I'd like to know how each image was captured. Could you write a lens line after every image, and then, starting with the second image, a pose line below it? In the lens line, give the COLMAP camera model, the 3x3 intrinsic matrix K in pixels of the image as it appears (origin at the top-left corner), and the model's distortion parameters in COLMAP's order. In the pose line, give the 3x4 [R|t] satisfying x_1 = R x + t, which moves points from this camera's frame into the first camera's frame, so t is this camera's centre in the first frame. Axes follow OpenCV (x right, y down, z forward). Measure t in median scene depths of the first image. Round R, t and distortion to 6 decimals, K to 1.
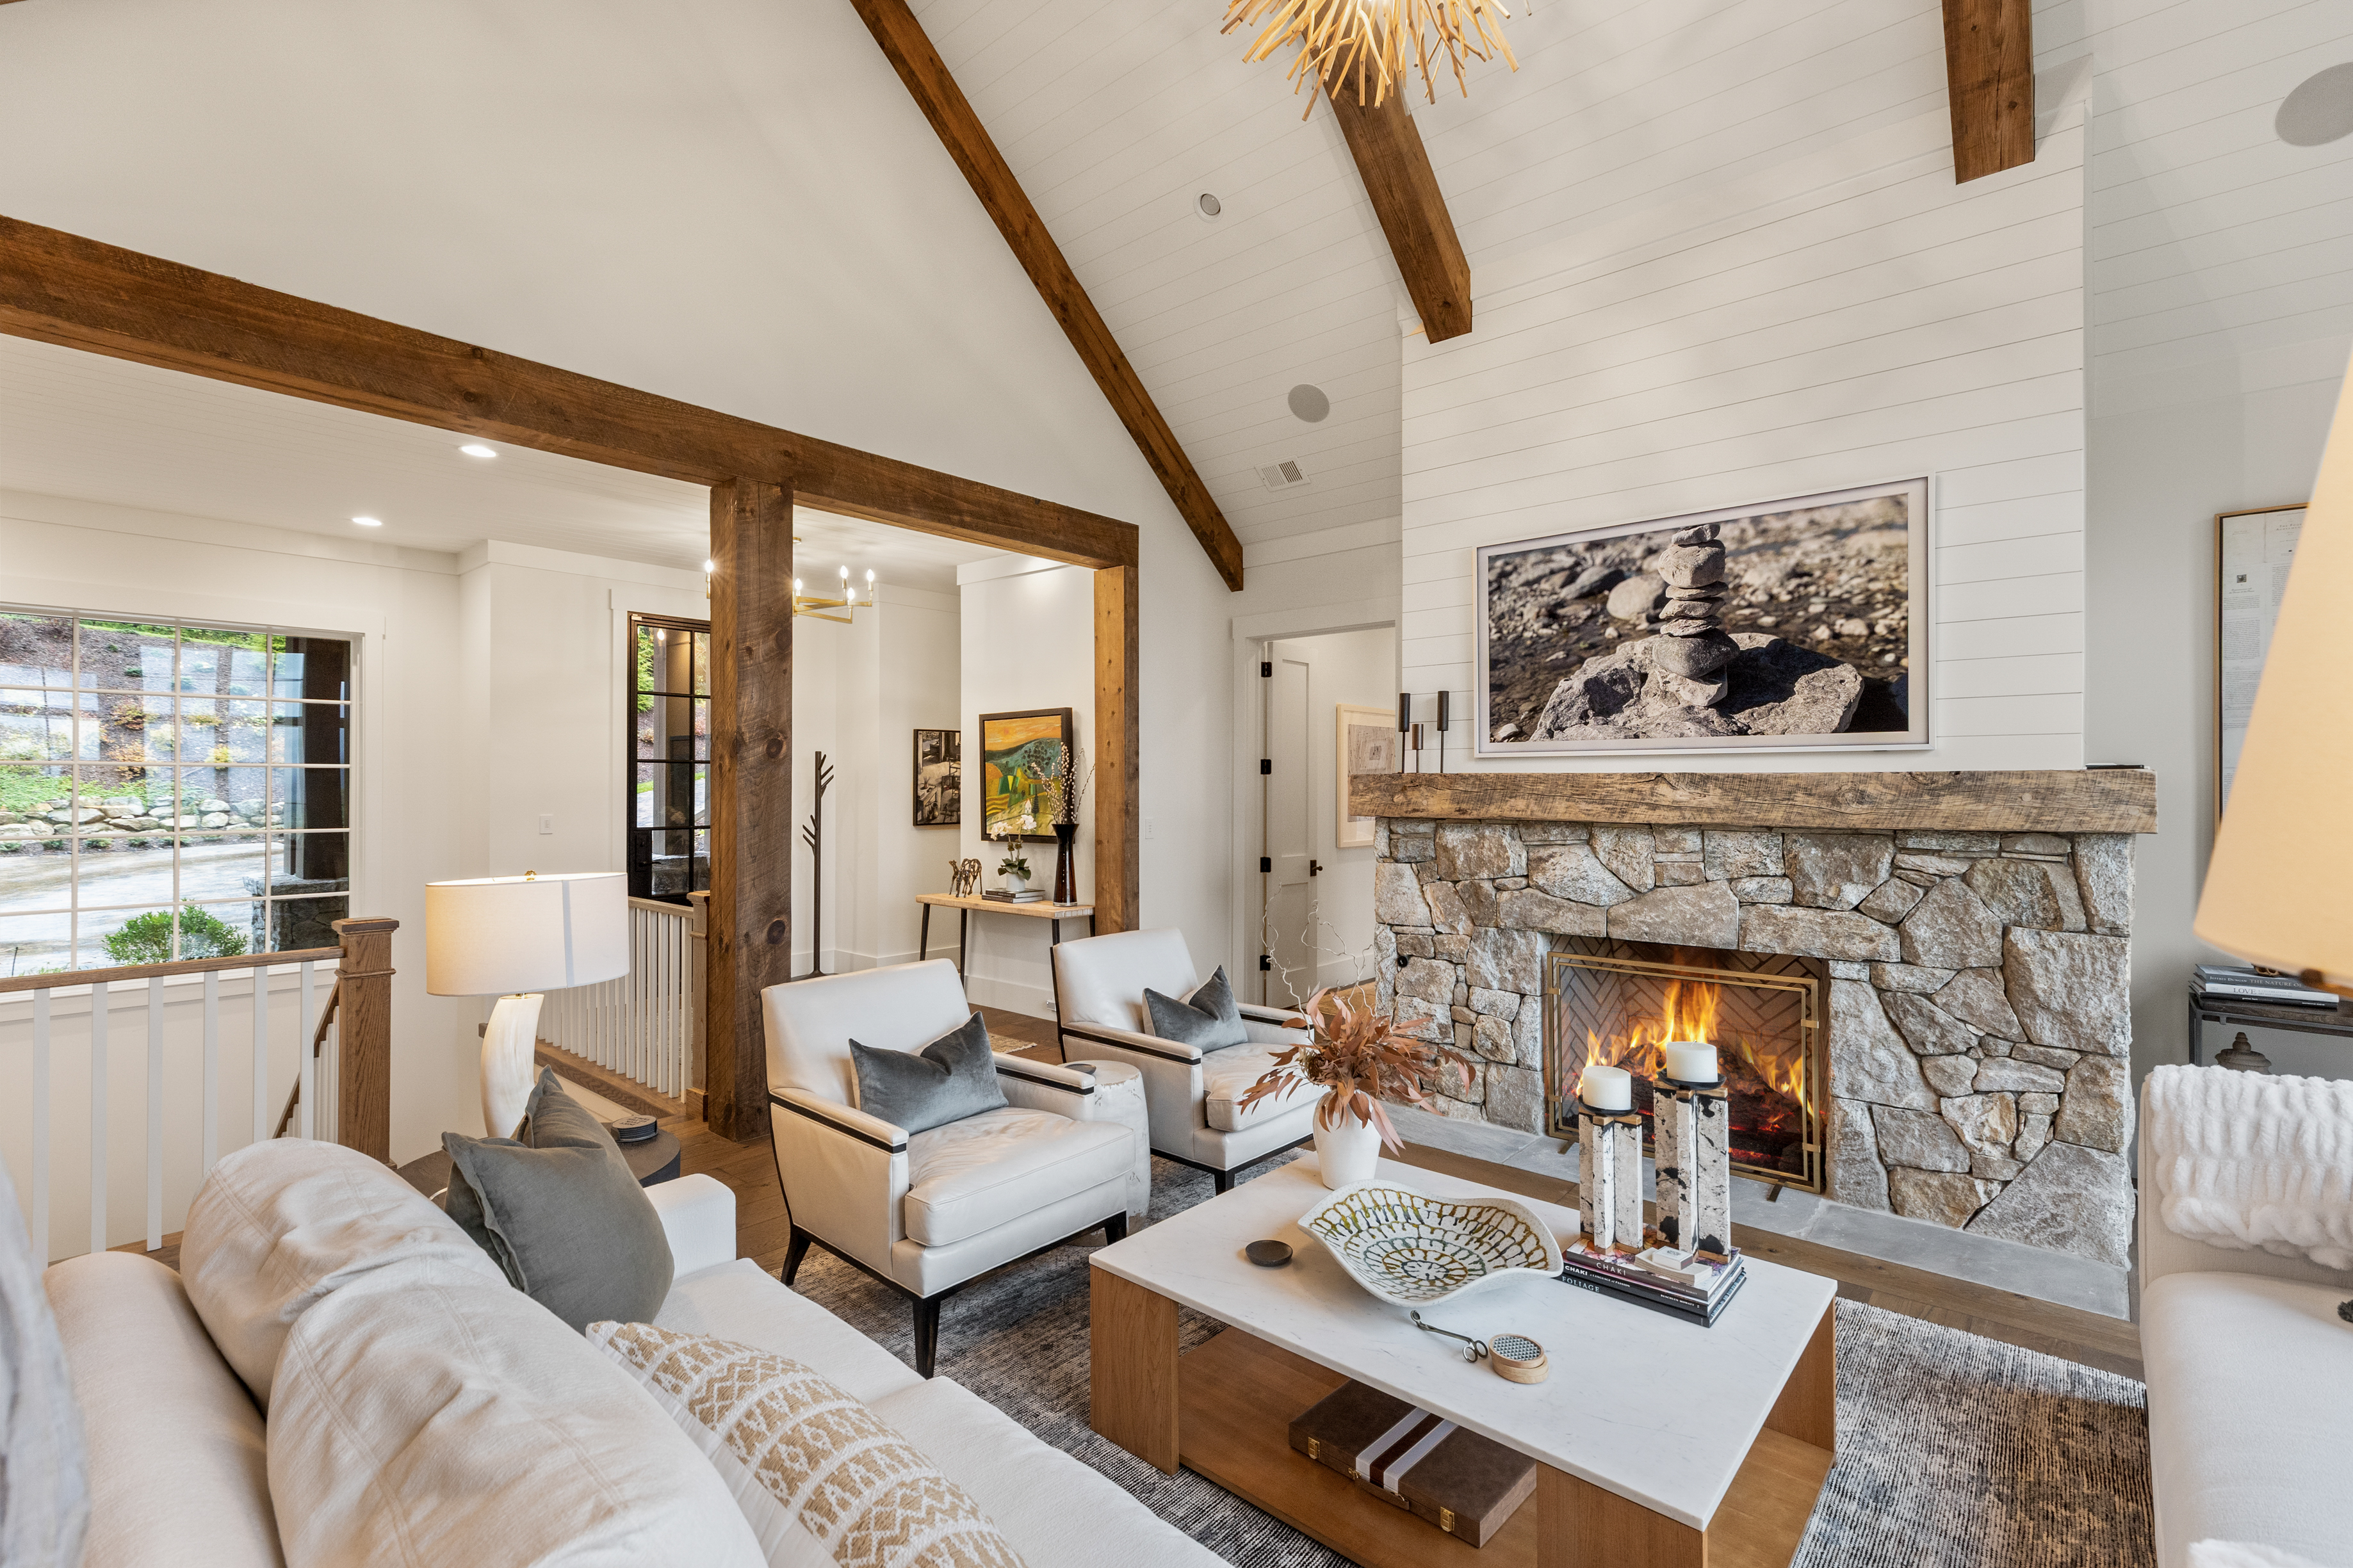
lens RADIAL K [[1045.1, 0, 1176.5], [0, 1045.1, 784.0], [0, 0, 1]] dist [0.005778, 0.000090]
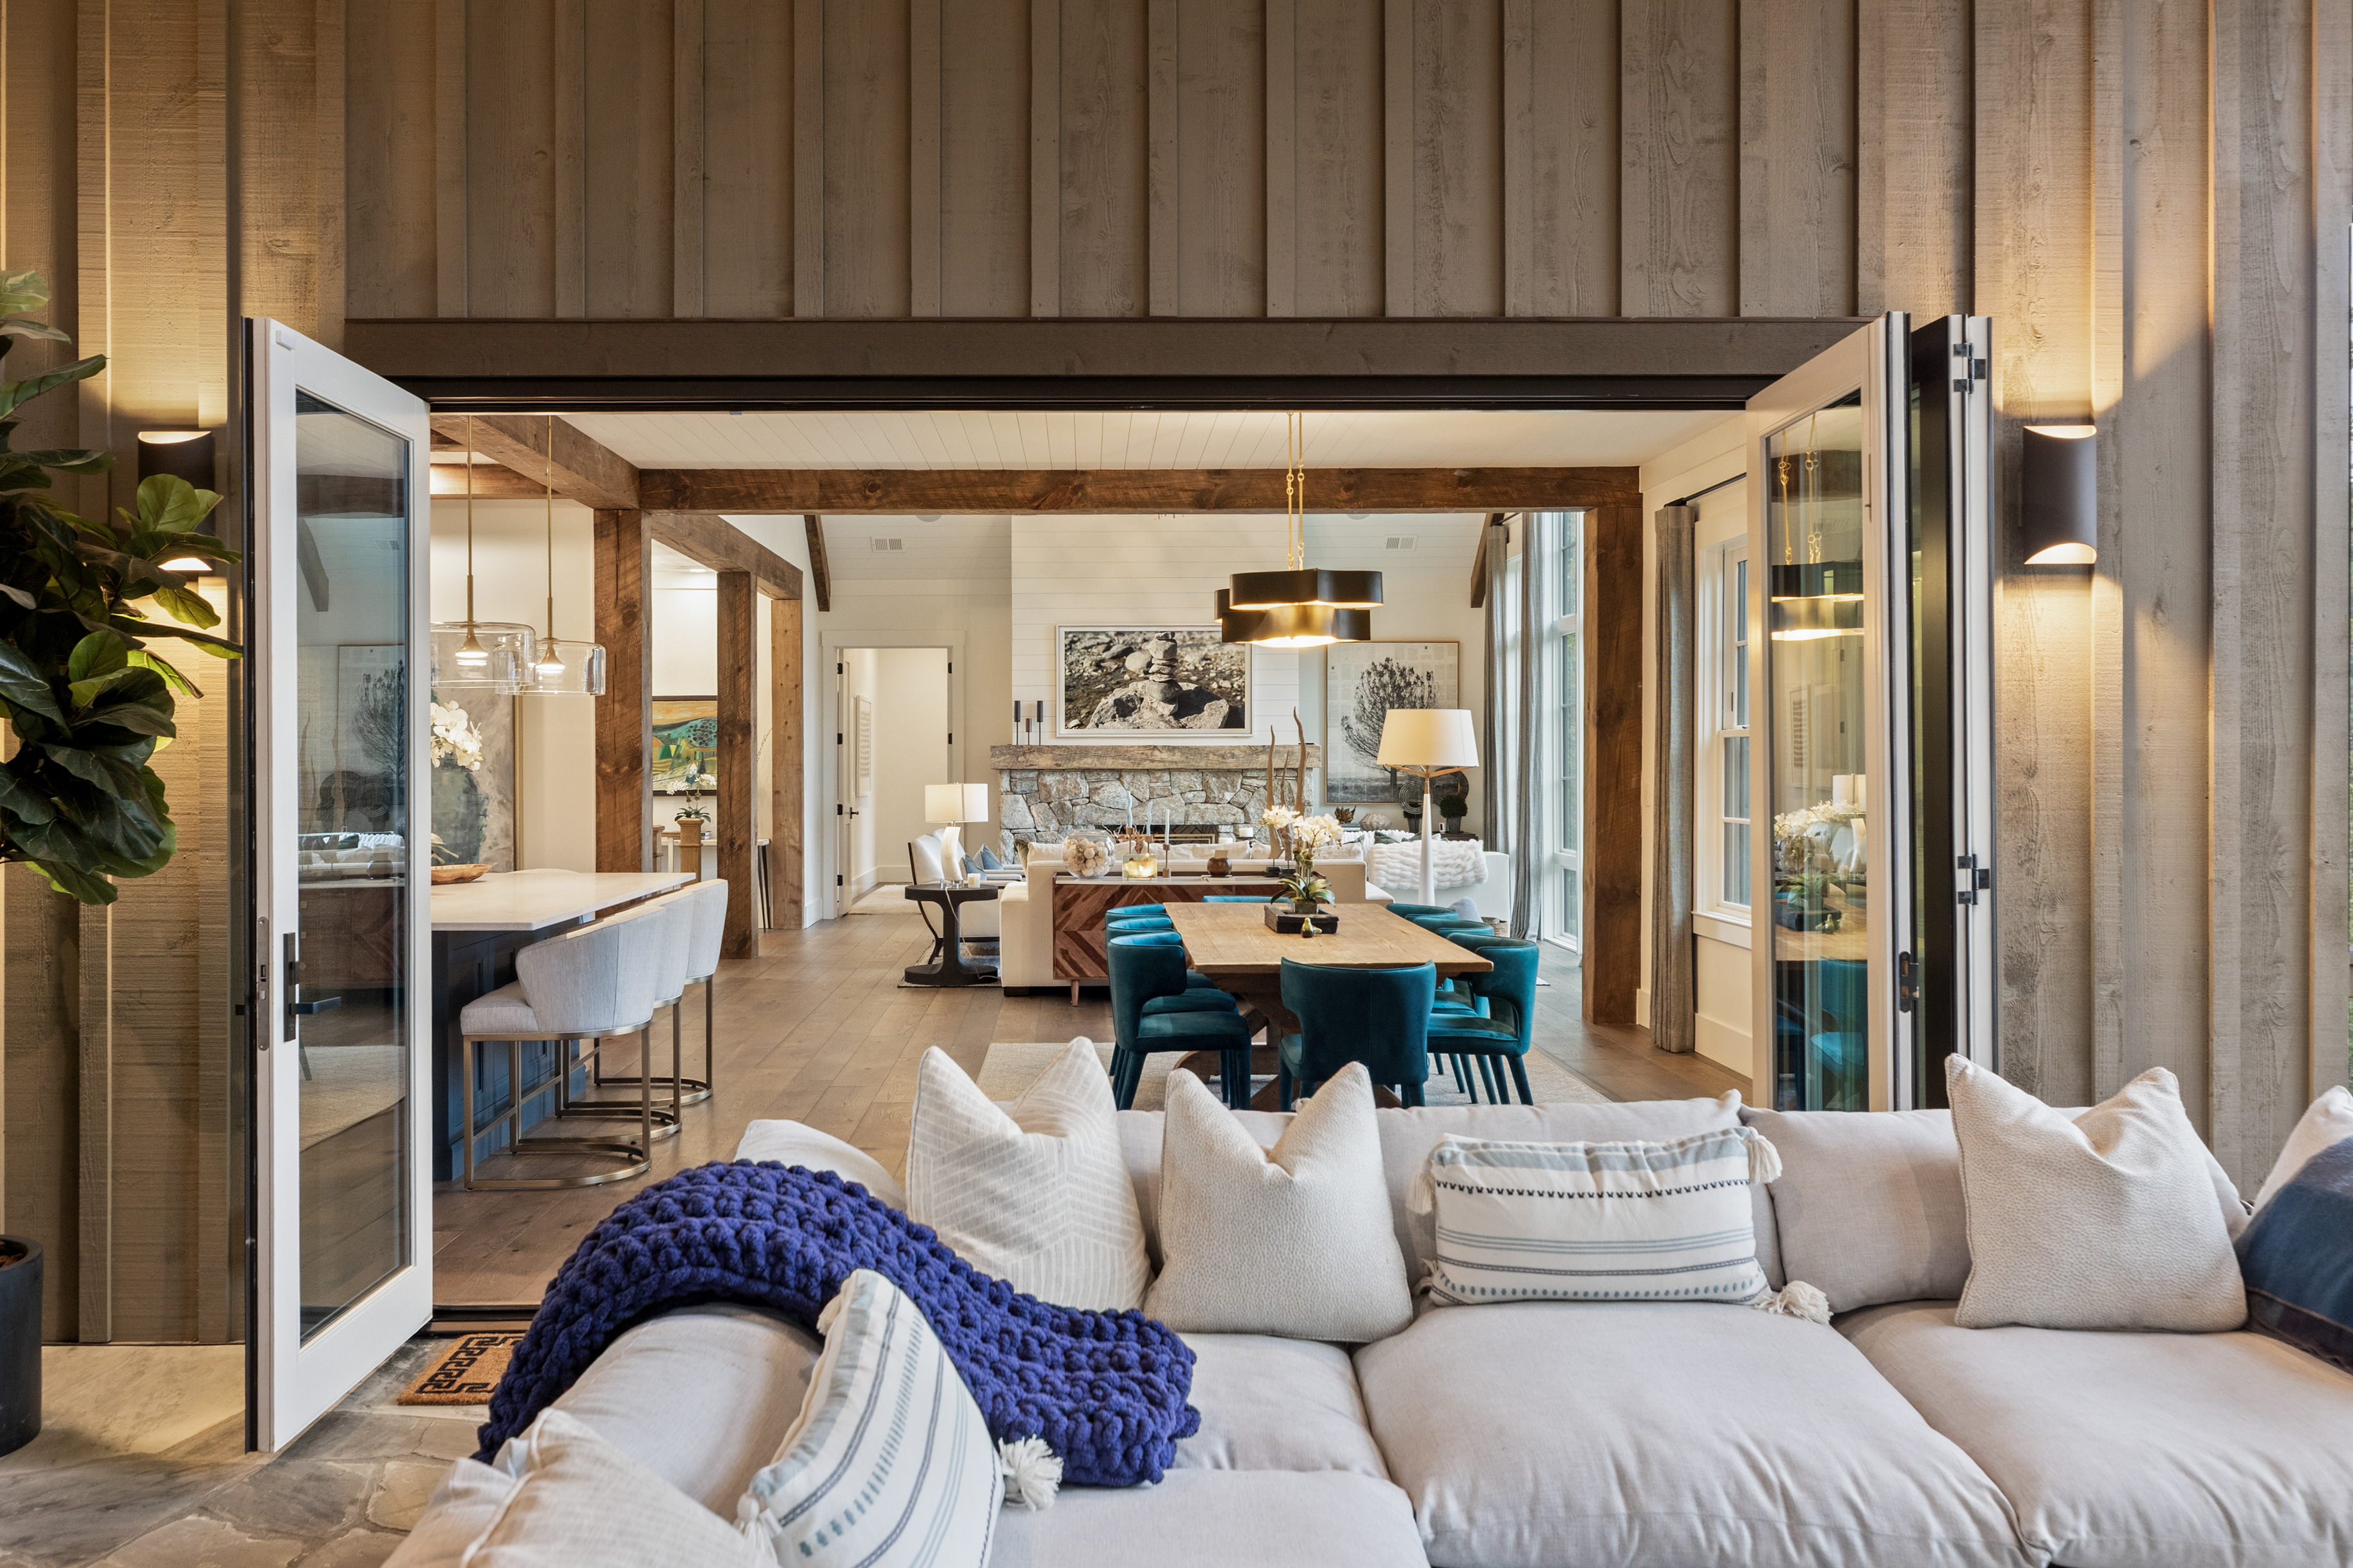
lens RADIAL K [[1808.9, 0, 1098.7], [0, 1808.9, 757.8], [0, 0, 1]] dist [0.001177, 0.005752]
pose [[0.745418, -0.004116, 0.666584, -2.031974], [0.002274, 0.999991, 0.003633, 0.001117], [-0.666593, -0.001192, 0.745421, -1.642982]]
